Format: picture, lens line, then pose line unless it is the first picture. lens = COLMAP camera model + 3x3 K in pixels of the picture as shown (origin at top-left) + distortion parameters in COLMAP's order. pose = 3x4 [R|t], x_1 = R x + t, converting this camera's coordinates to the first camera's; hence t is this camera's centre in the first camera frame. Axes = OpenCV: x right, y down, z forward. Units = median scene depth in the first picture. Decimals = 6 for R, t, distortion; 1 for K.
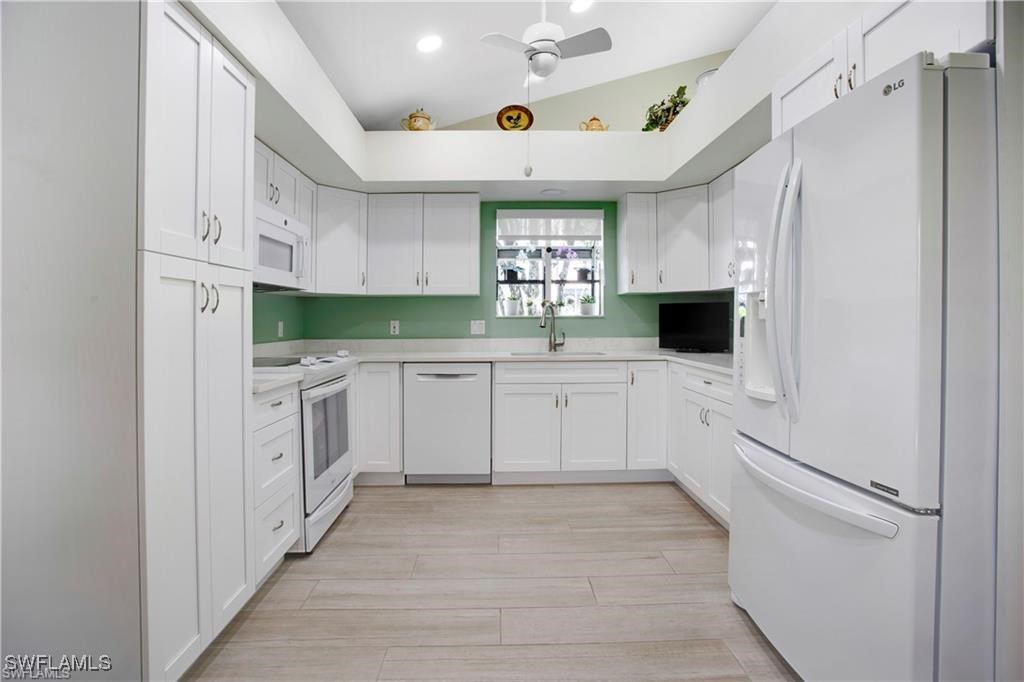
lens RADIAL K [[519.7, 0, 529.6], [0, 519.7, 303.6], [0, 0, 1]] dist [-0.071258, 0.031670]
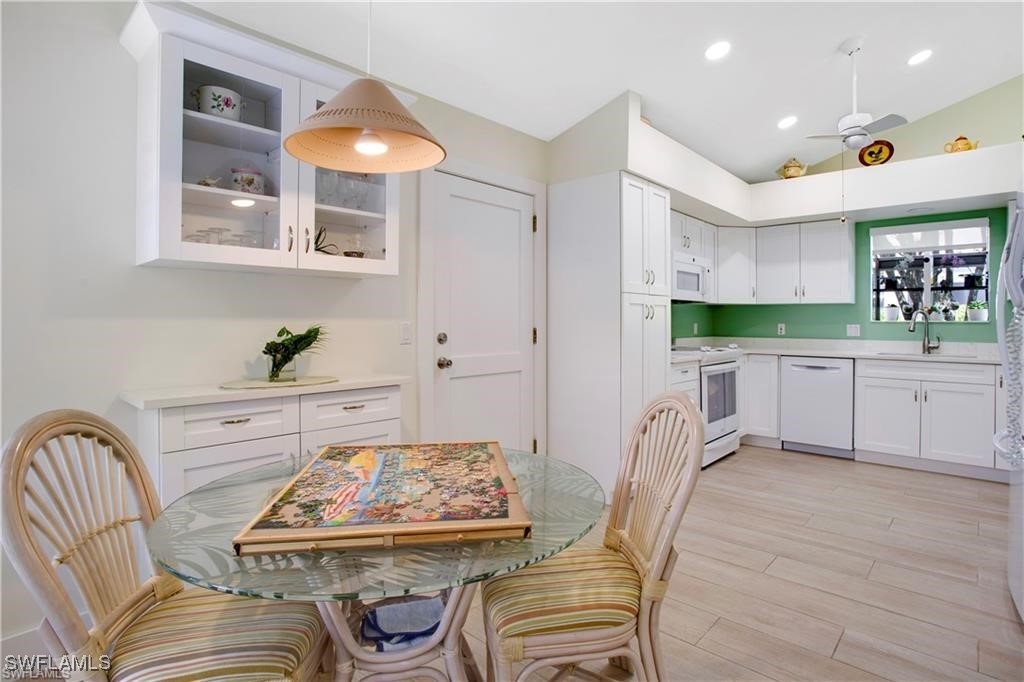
lens RADIAL K [[515.3, 0, 526.6], [0, 515.3, 328.4], [0, 0, 1]] dist [-0.072046, 0.031815]
pose [[0.691599, 0.018882, -0.722035, 0.247389], [0.014864, 0.999074, 0.040364, -0.017727], [0.722129, -0.038648, 0.690678, -0.373279]]
